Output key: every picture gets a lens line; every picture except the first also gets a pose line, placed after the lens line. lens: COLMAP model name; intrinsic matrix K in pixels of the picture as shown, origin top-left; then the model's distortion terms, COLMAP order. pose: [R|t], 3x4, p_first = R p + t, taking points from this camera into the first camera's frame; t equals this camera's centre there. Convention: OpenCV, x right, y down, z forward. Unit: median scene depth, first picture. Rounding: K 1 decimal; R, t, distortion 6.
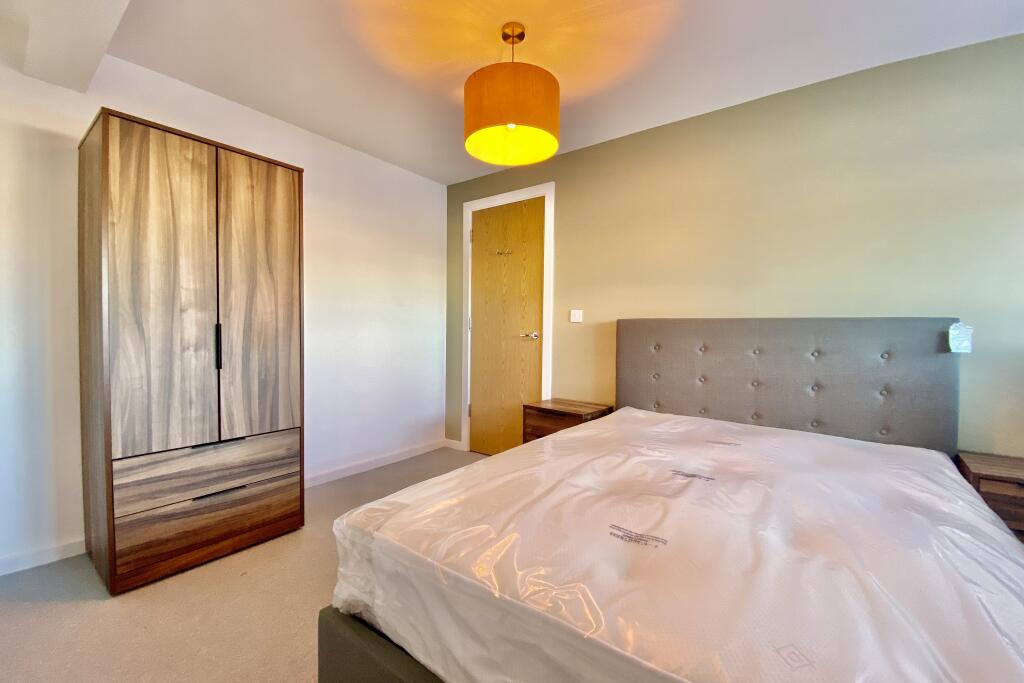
lens RADIAL K [[408.4, 0, 512.0], [0, 408.4, 341.5], [0, 0, 1]] dist [0.000364, -0.013180]
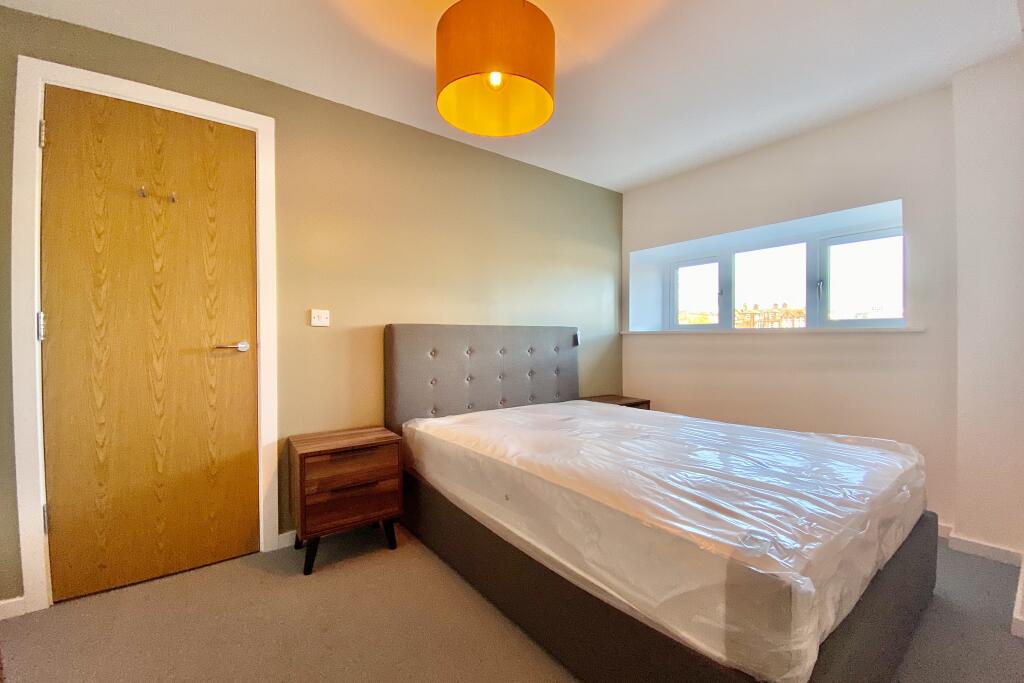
lens RADIAL K [[408.4, 0, 512.0], [0, 408.4, 341.5], [0, 0, 1]] dist [0.000364, -0.013180]
pose [[0.263846, -0.025815, 0.964219, -0.467205], [0.033270, 0.999291, 0.017650, -0.020708], [-0.963991, 0.027423, 0.264518, 0.463506]]
